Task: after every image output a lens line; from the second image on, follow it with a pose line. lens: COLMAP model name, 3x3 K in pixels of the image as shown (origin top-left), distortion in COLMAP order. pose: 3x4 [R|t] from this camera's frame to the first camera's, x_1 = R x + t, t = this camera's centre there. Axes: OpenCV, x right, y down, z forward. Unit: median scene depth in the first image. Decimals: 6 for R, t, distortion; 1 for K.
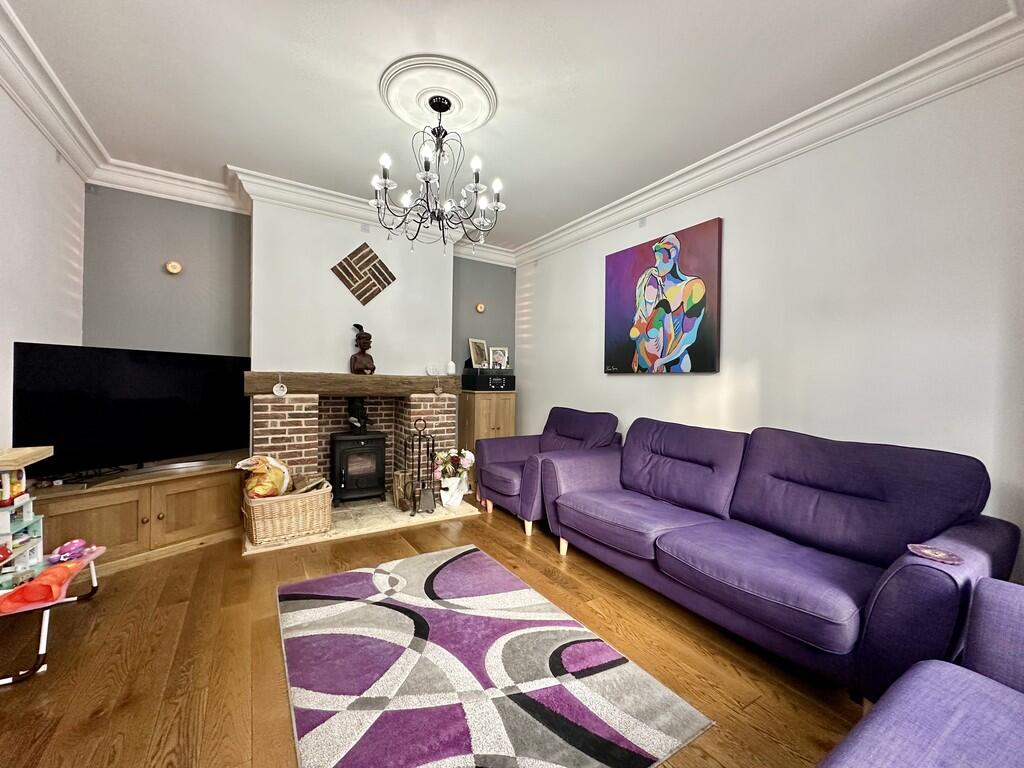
lens RADIAL K [[410.6, 0, 510.4], [0, 410.6, 380.5], [0, 0, 1]] dist [-0.001640, -0.000037]
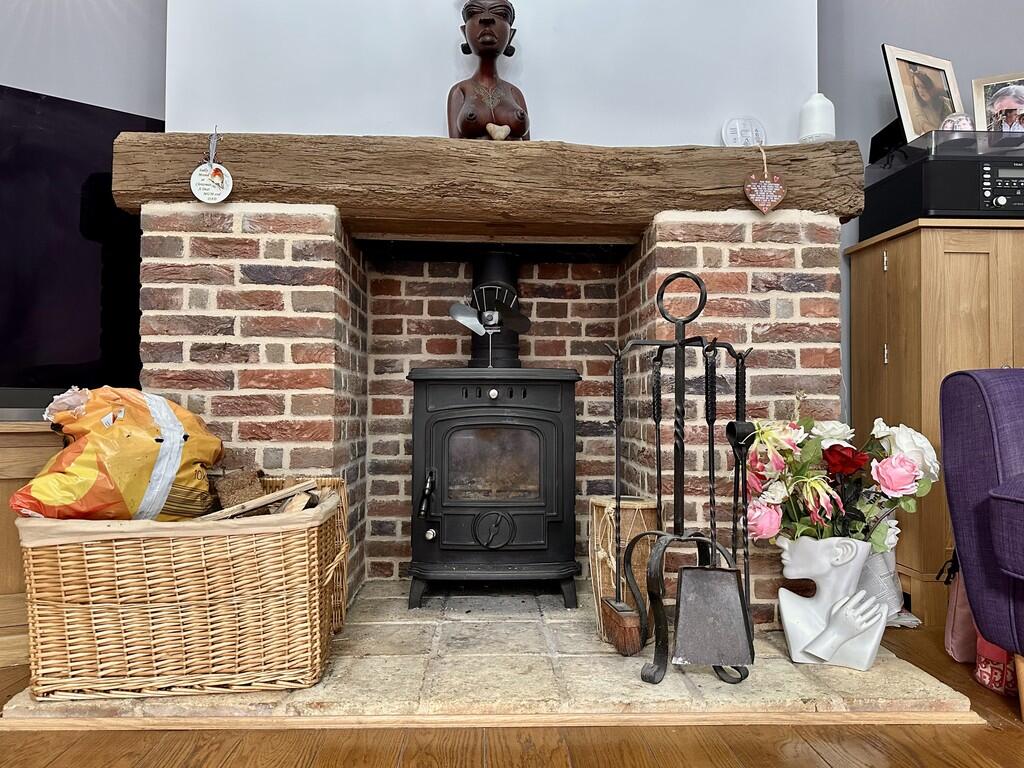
lens RADIAL K [[770.1, 0, 511.0], [0, 770.1, 386.8], [0, 0, 1]] dist [0.015747, -0.007323]
pose [[0.867360, -0.020526, -0.497257, -0.082712], [0.005465, 0.999482, -0.031725, 0.168450], [0.497650, 0.024800, 0.867023, 0.549939]]
